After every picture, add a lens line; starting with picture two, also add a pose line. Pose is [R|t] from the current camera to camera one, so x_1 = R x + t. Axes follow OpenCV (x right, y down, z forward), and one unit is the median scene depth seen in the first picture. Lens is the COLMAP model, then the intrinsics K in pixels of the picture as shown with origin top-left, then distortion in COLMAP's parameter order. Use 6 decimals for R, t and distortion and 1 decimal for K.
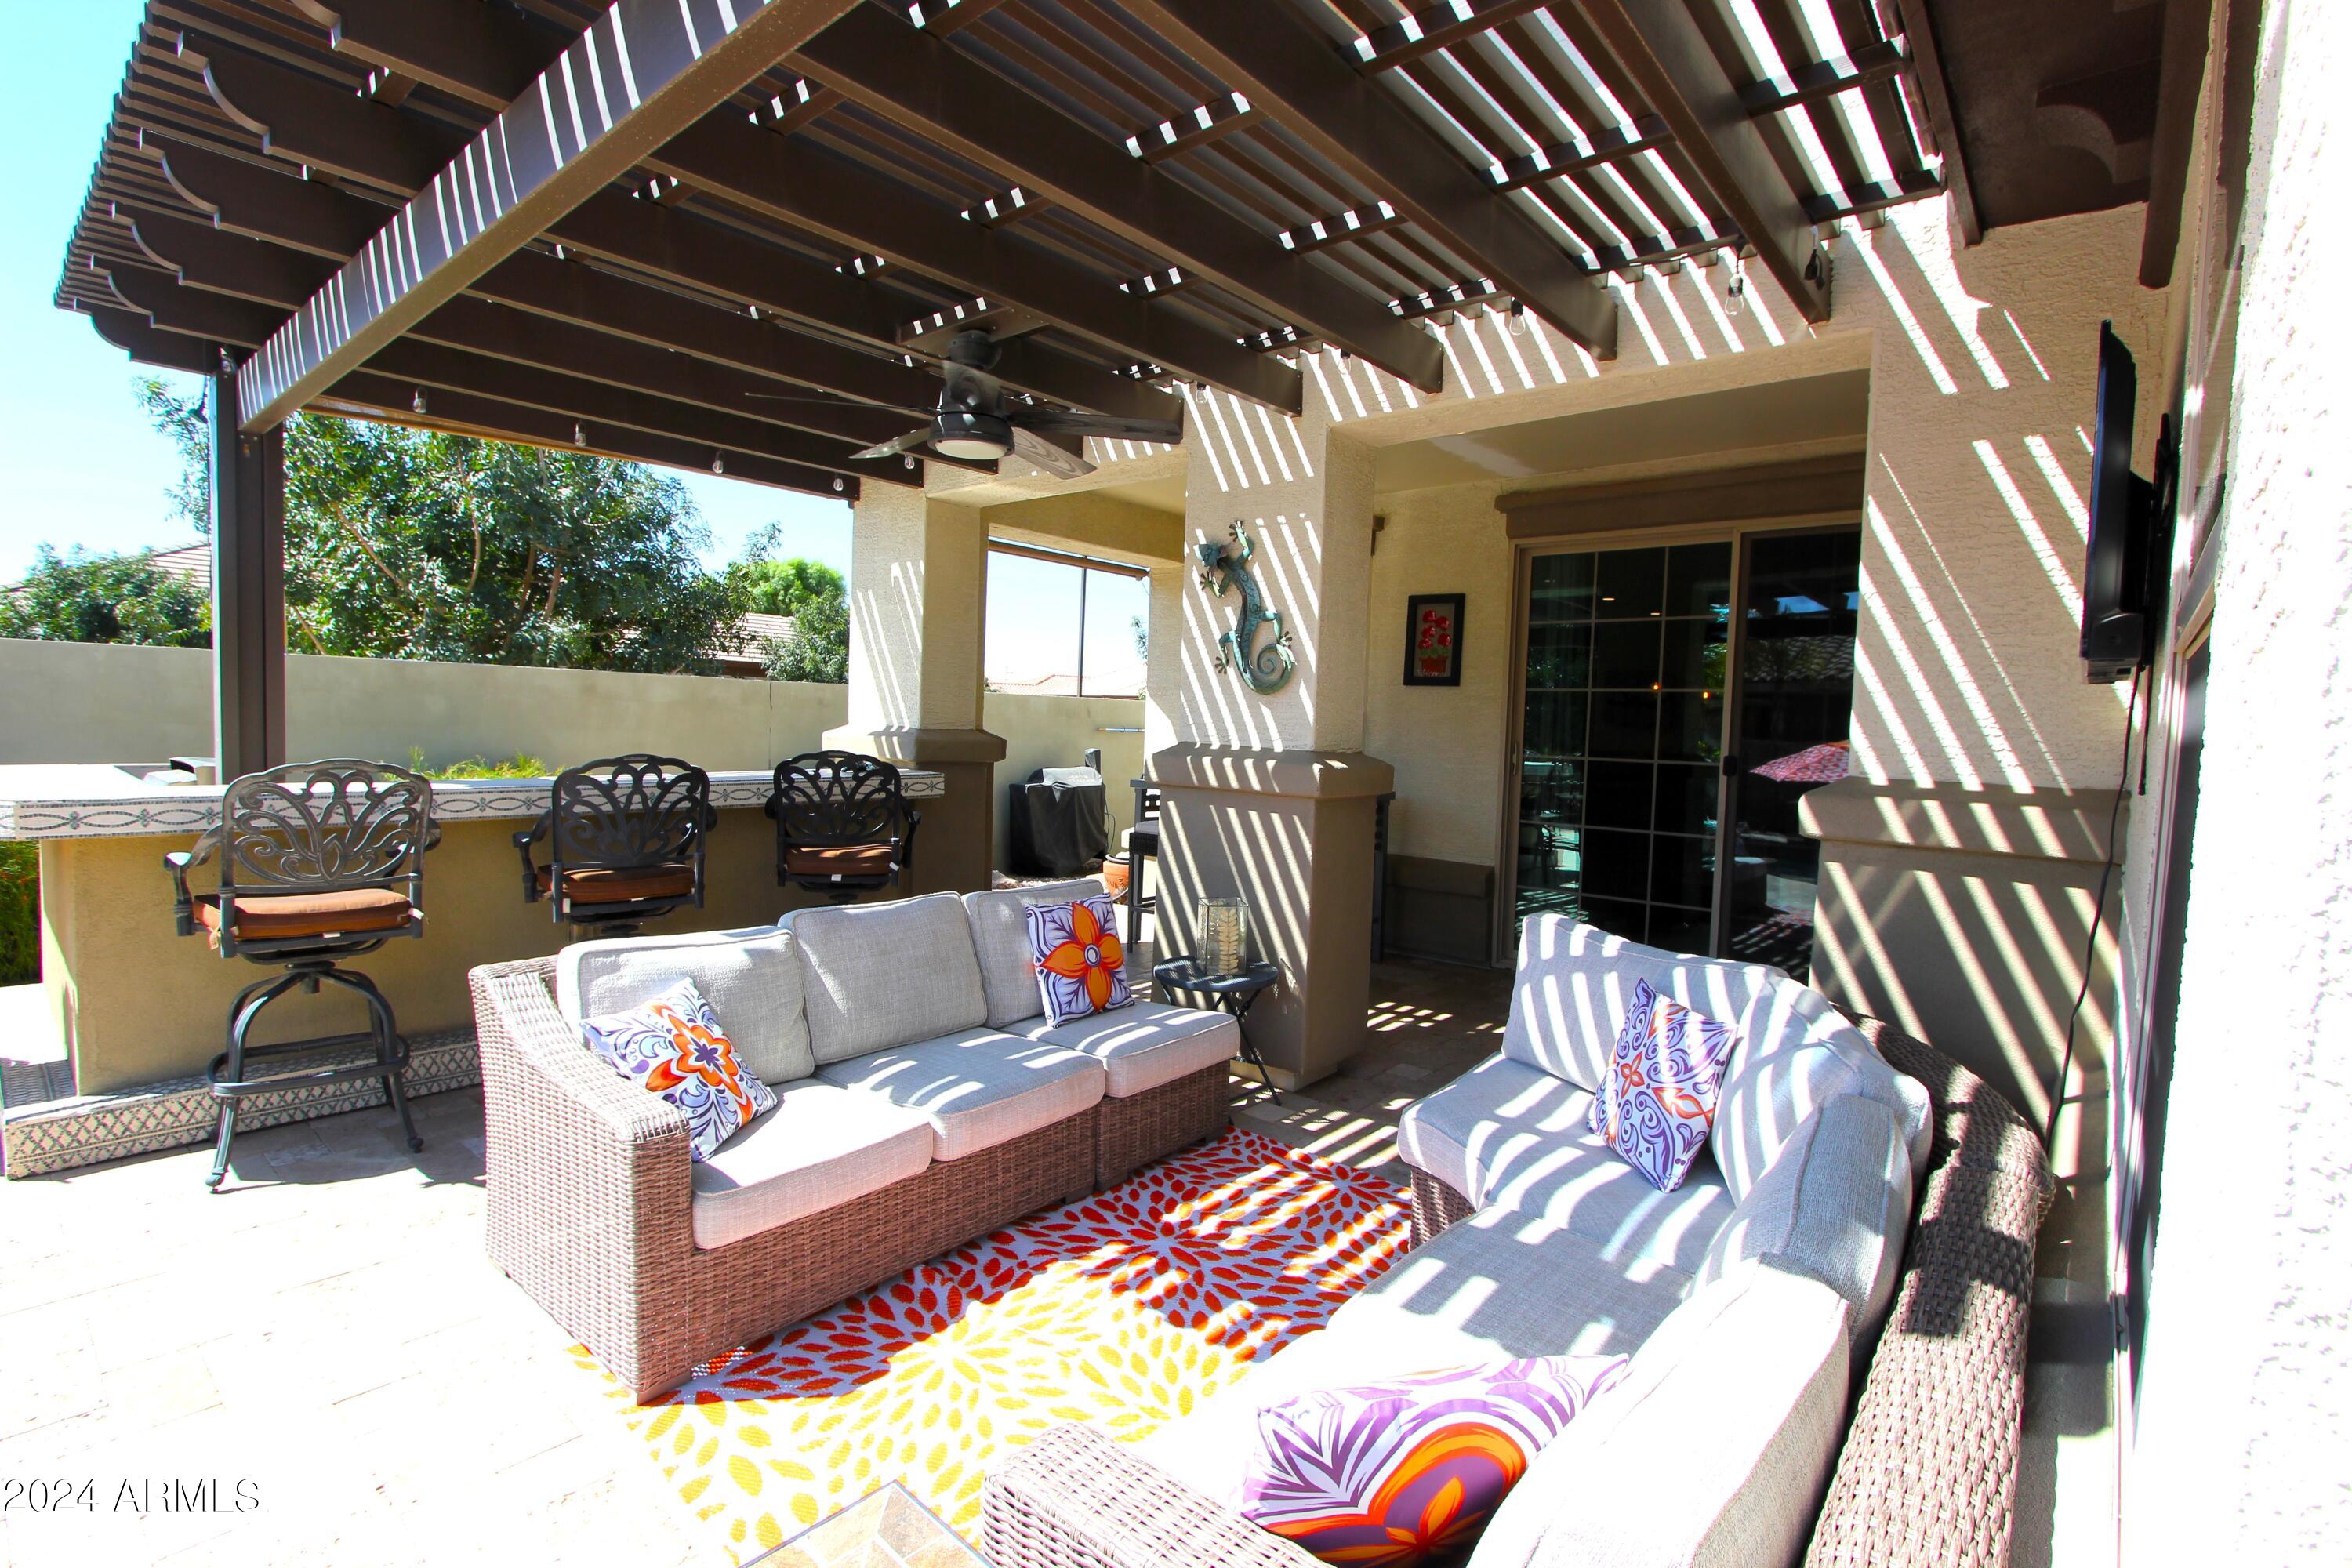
lens RADIAL K [[1086.6, 0, 1191.8], [0, 1086.6, 780.5], [0, 0, 1]] dist [-0.017789, 0.001453]
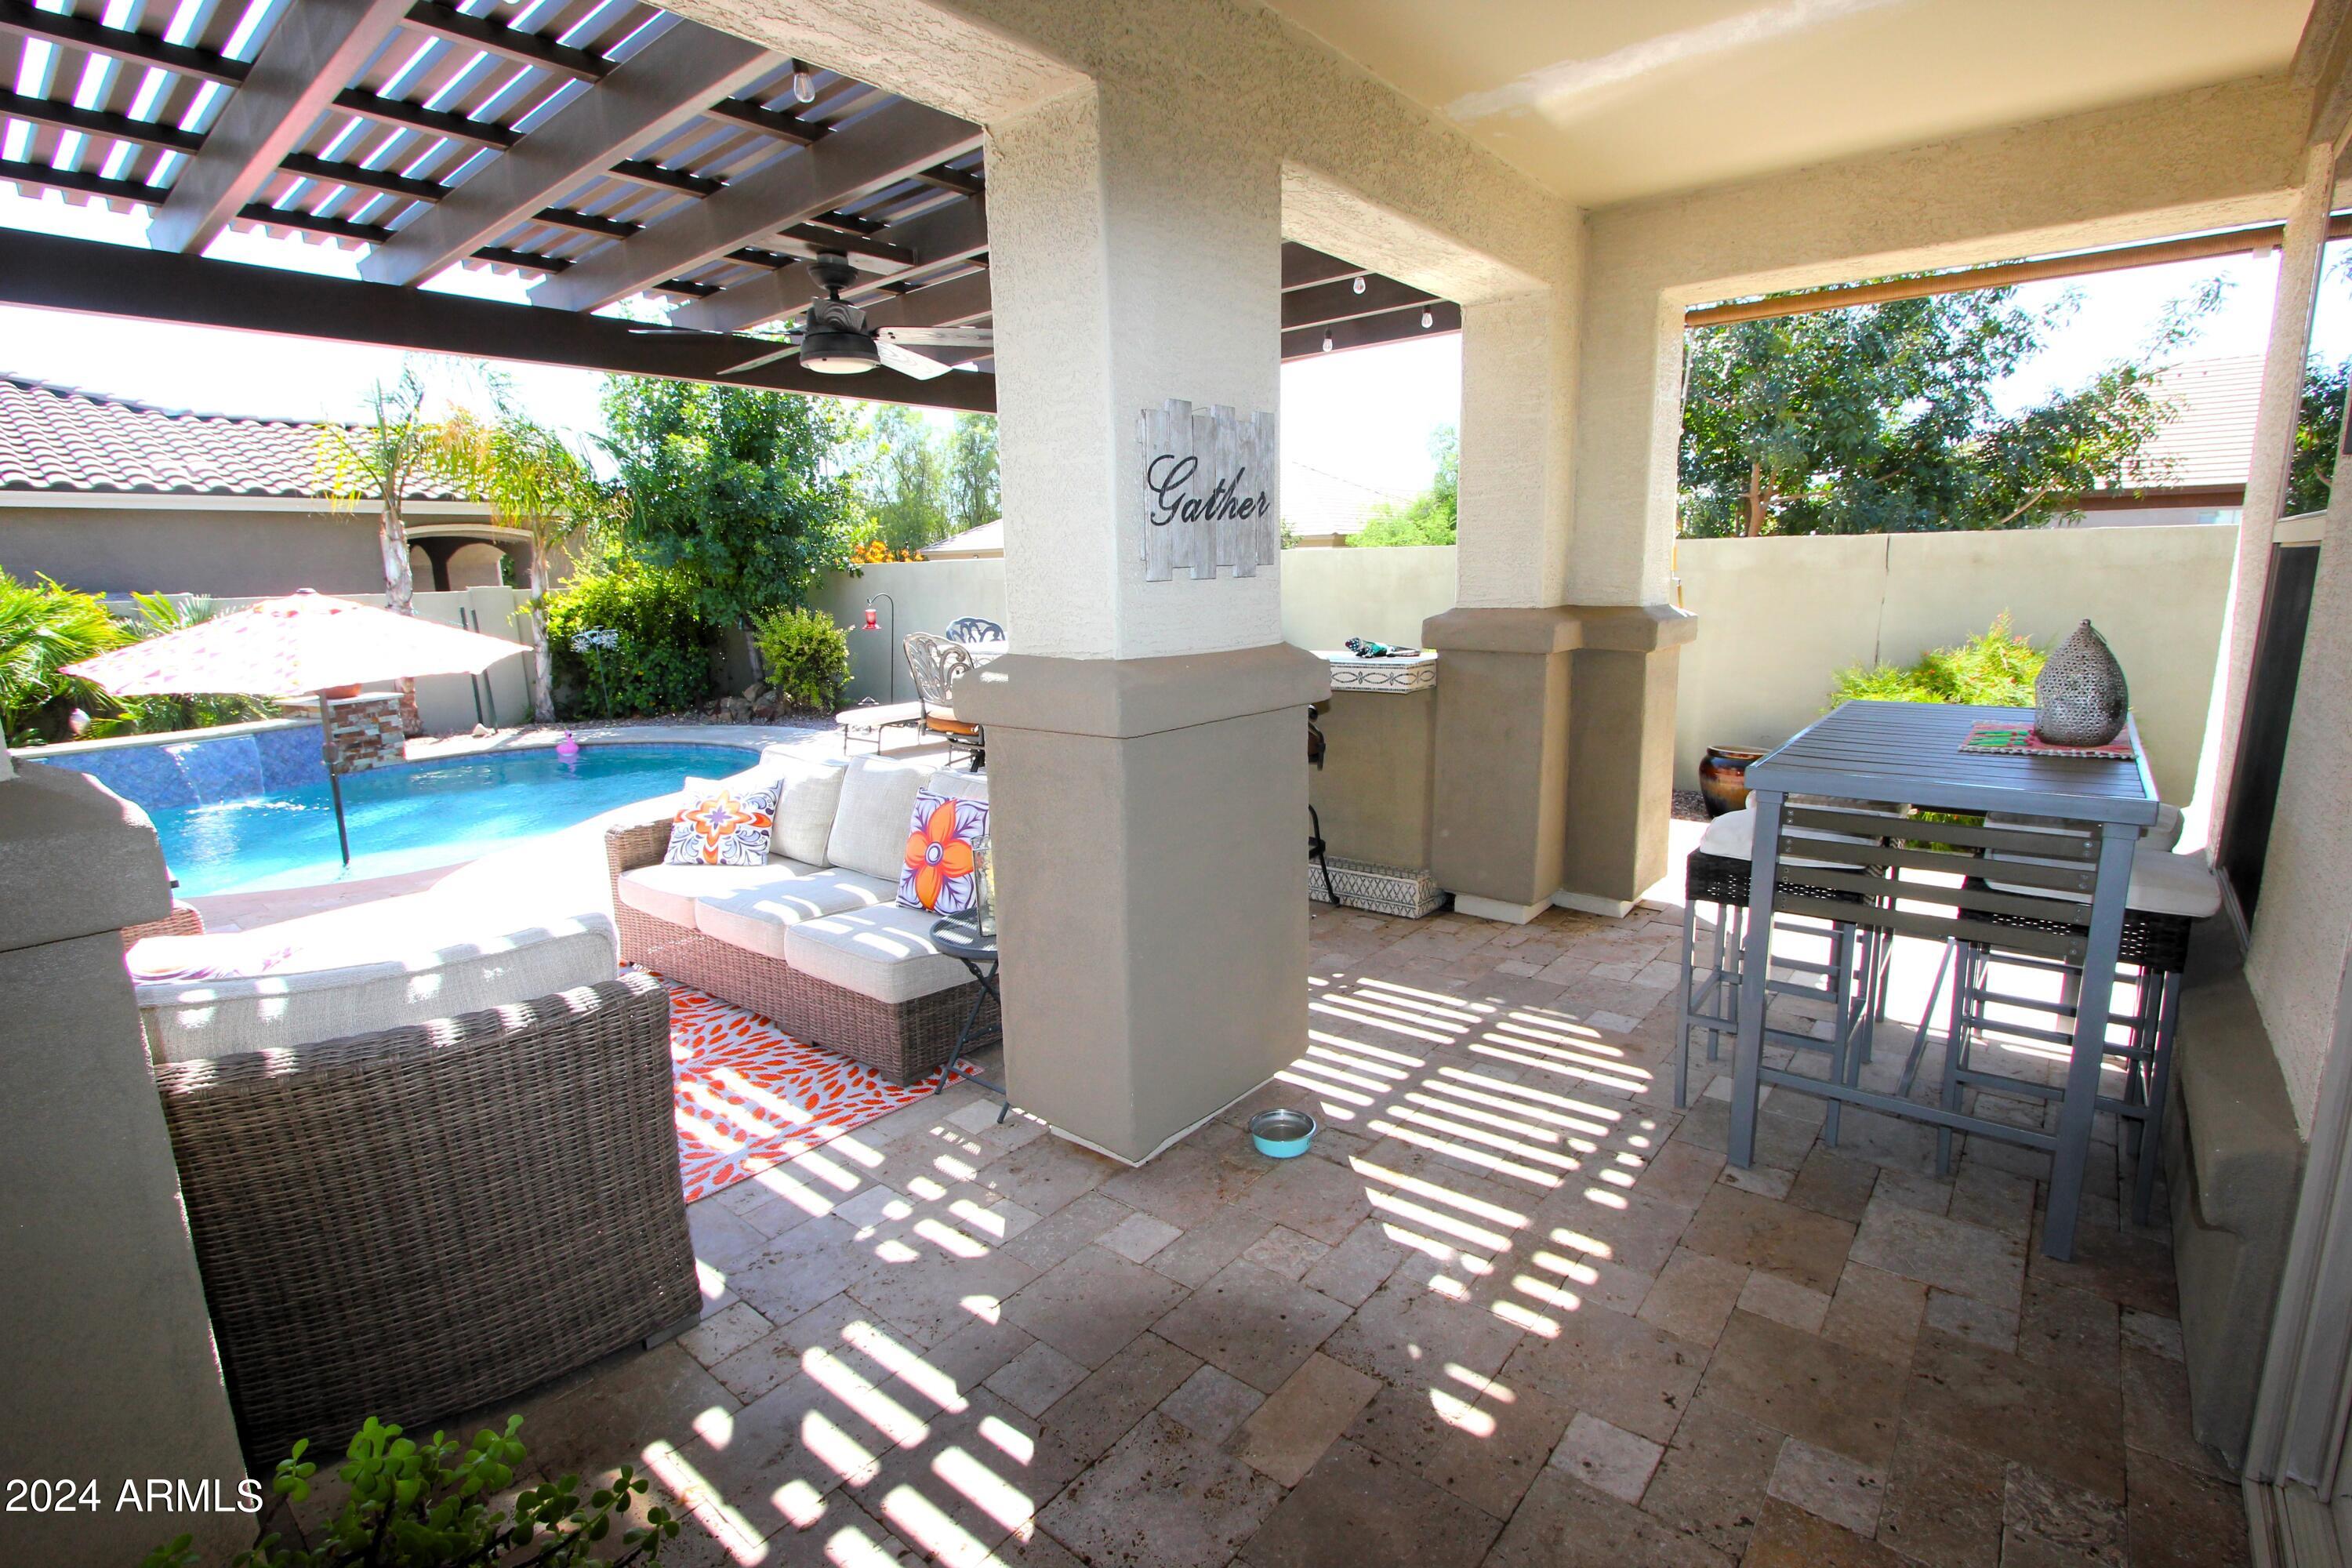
lens RADIAL K [[1086.6, 0, 1191.8], [0, 1086.6, 780.5], [0, 0, 1]] dist [-0.017789, 0.001453]
pose [[-0.003703, 0.161398, -0.986882, 0.610741], [-0.026755, 0.986520, 0.161439, -0.047503], [0.999635, 0.027002, 0.000665, 0.877012]]
